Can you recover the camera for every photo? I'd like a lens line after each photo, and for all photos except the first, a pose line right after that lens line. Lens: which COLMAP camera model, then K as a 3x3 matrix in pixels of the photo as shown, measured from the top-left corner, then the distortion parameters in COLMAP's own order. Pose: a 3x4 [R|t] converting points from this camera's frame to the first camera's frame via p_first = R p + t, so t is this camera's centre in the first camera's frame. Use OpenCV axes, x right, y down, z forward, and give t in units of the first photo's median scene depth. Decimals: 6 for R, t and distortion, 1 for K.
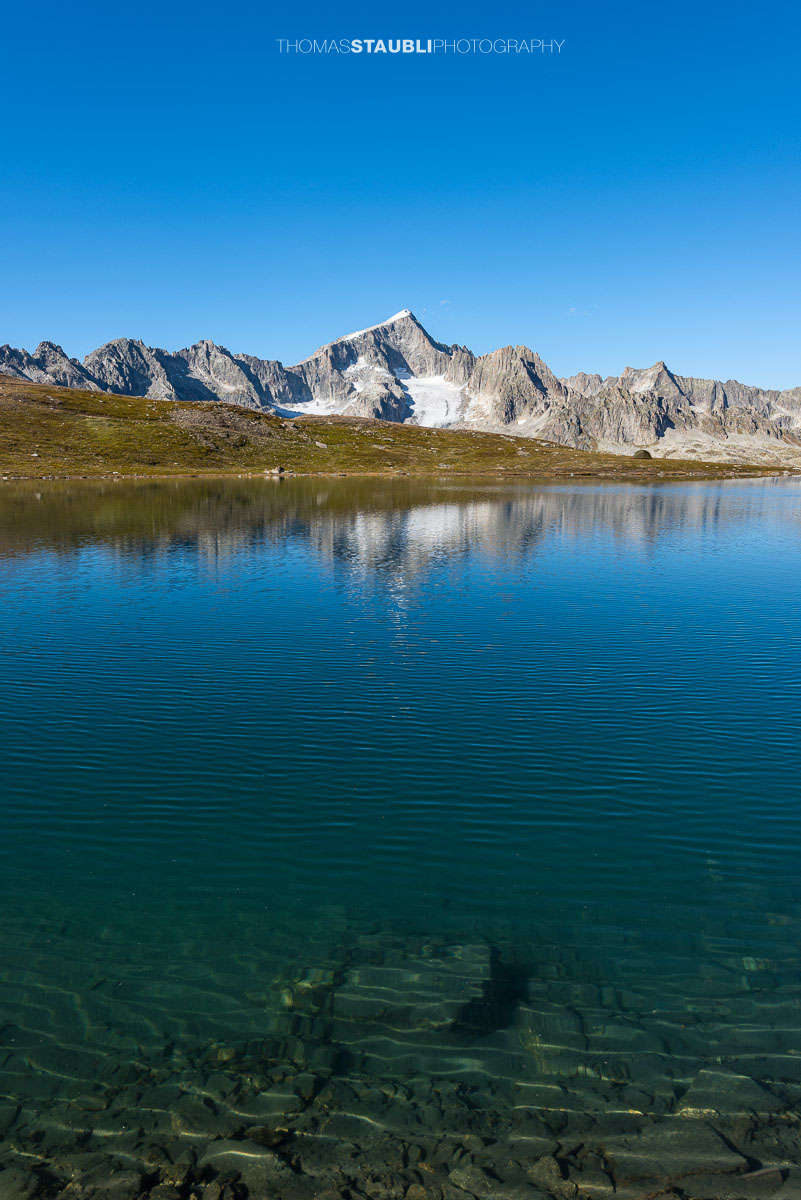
lens RADIAL K [[841.9, 0, 405.7], [0, 841.9, 588.0], [0, 0, 1]] dist [0.057094, -0.025461]
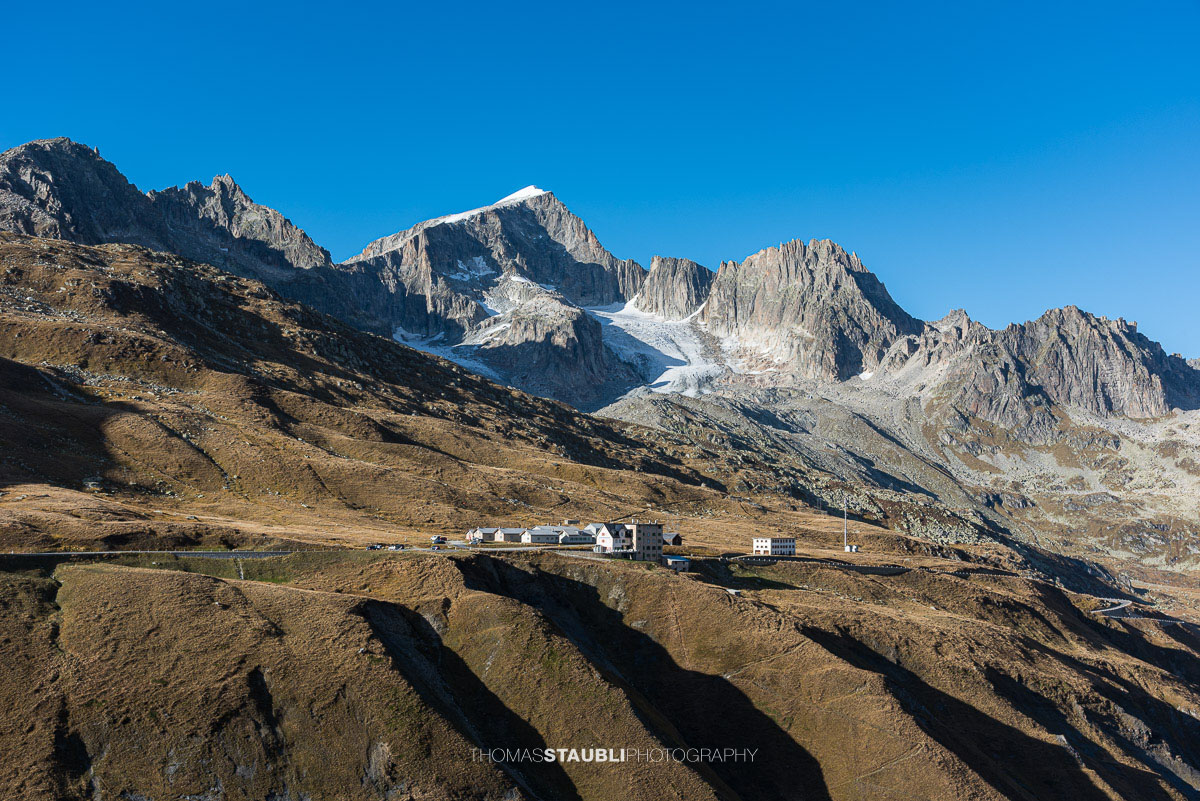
lens RADIAL K [[1375.9, 0, 599.2], [0, 1375.9, 403.1], [0, 0, 1]] dist [0.024321, 0.000000]
pose [[0.970167, 0.030644, 0.240491, -0.205459], [0.027486, 0.971680, -0.234695, 0.004239], [-0.240873, 0.234304, 0.941850, 0.277048]]
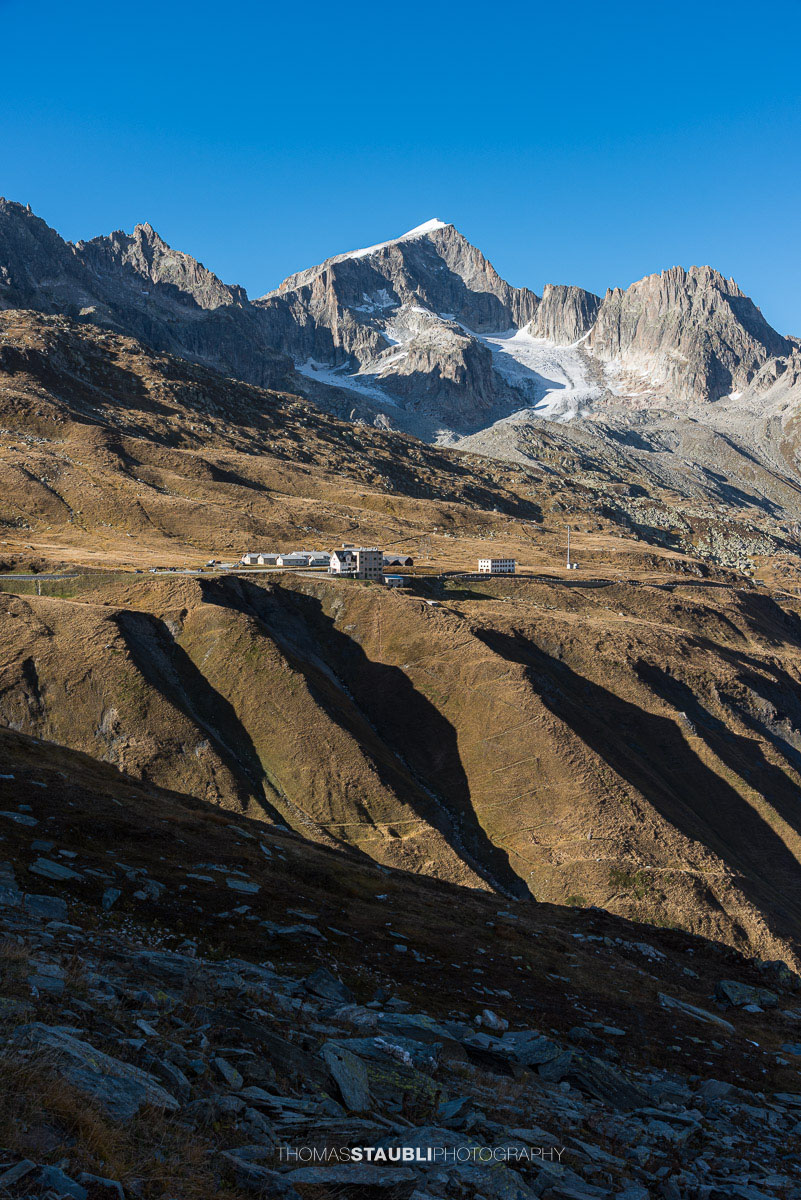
lens RADIAL K [[1278.9, 0, 402.3], [0, 1278.9, 605.2], [0, 0, 1]] dist [0.001069, 0.000000]
pose [[0.989557, -0.003869, 0.144093, -0.185427], [0.017457, 0.995498, -0.093156, 0.006469], [-0.143084, 0.094699, 0.985170, 0.242938]]
